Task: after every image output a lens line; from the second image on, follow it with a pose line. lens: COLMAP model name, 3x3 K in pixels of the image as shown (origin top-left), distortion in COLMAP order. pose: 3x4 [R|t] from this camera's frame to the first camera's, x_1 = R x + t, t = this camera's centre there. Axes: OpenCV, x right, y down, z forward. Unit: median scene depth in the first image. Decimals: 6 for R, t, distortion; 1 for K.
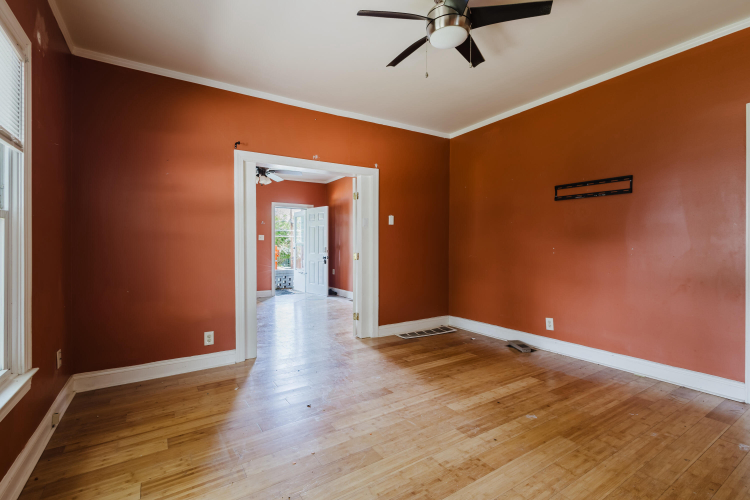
lens RADIAL K [[345.2, 0, 376.5], [0, 345.2, 247.4], [0, 0, 1]] dist [0.016242, -0.005096]
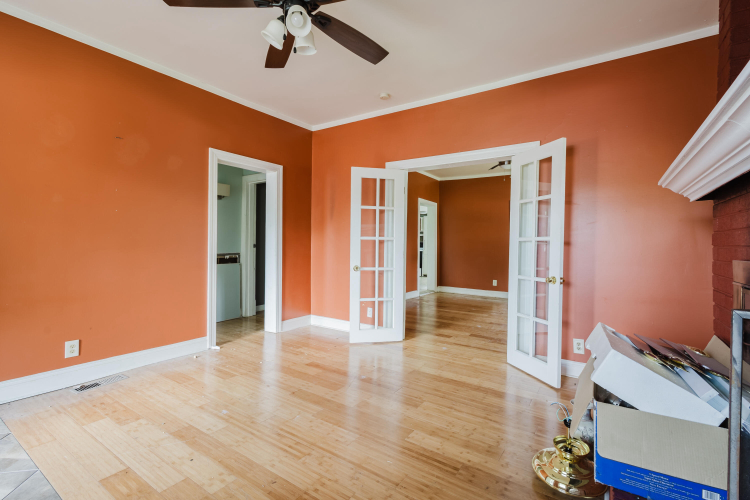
lens RADIAL K [[345.2, 0, 376.5], [0, 345.2, 247.4], [0, 0, 1]] dist [0.016242, -0.005096]
pose [[-0.387193, -0.006196, 0.921978, -1.405505], [-0.001960, 0.999981, 0.005897, 0.001403], [-0.921997, 0.000476, -0.387198, 2.239475]]
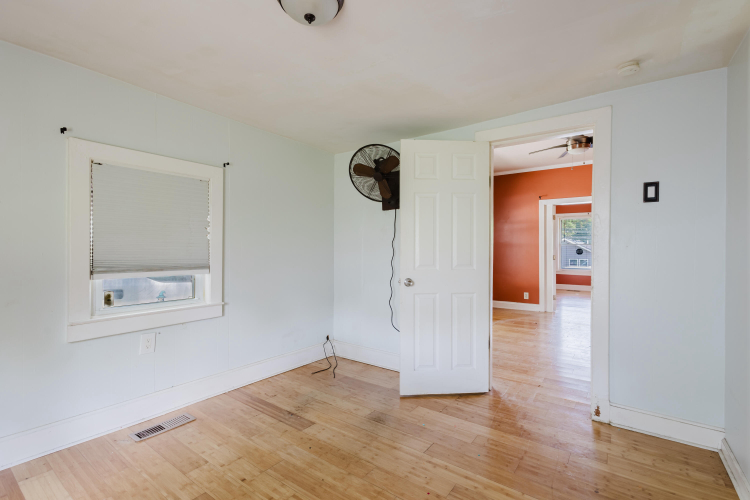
lens RADIAL K [[345.2, 0, 376.5], [0, 345.2, 247.4], [0, 0, 1]] dist [0.016242, -0.005096]
pose [[0.361836, -0.001277, -0.932241, 1.316942], [-0.006024, 0.999975, -0.003708, -0.010548], [0.932222, 0.006958, 0.361819, -0.671810]]
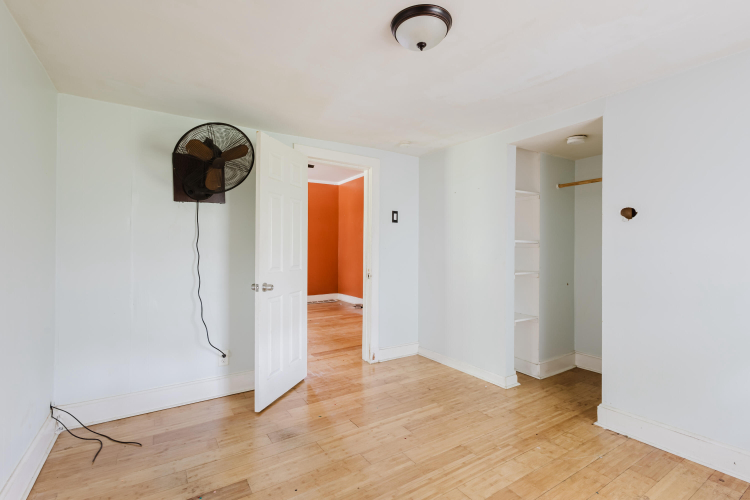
lens RADIAL K [[345.2, 0, 376.5], [0, 345.2, 247.4], [0, 0, 1]] dist [0.016242, -0.005096]
pose [[0.999998, 0.000451, 0.001789, 0.710407], [-0.000437, 0.999968, -0.008030, -0.013485], [-0.001793, 0.008030, 0.999966, -1.163121]]
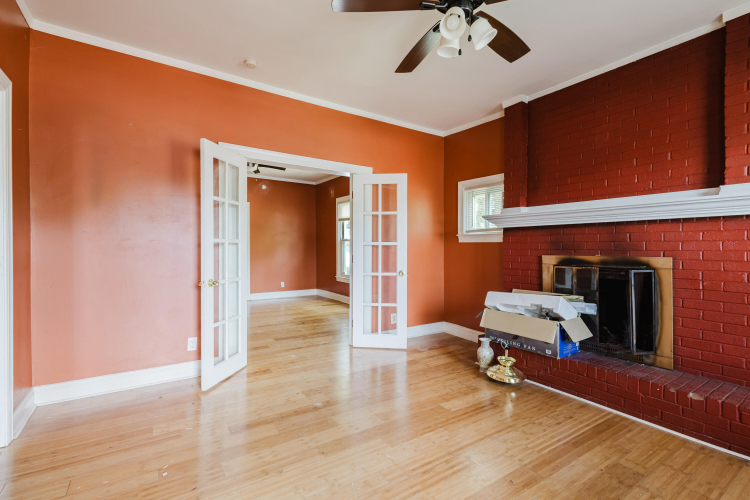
lens RADIAL K [[345.2, 0, 376.5], [0, 345.2, 247.4], [0, 0, 1]] dist [0.016242, -0.005096]
pose [[-0.999719, -0.000794, -0.023706, -0.526905], [-0.000931, 0.999983, 0.005759, -0.012686], [0.023701, 0.005779, -0.999702, 2.787943]]
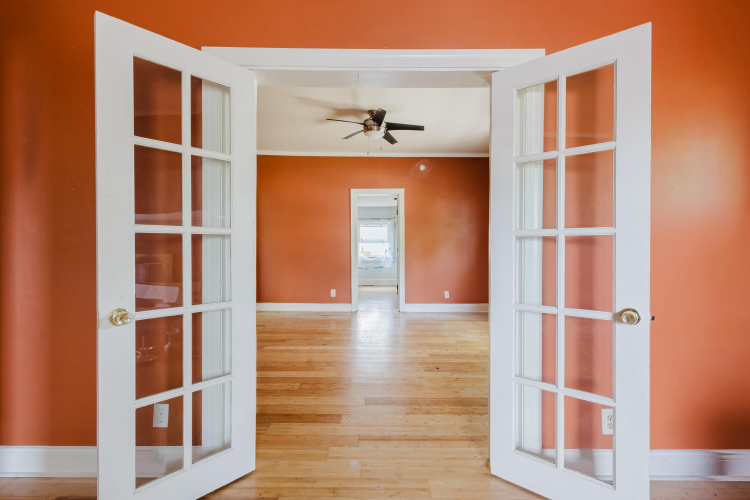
lens RADIAL K [[345.2, 0, 376.5], [0, 345.2, 247.4], [0, 0, 1]] dist [0.016242, -0.005096]
pose [[-0.841079, 0.000955, 0.540912, -0.627514], [0.005009, 0.999969, 0.006024, 0.000144], [-0.540890, 0.007776, -0.841058, 1.978439]]
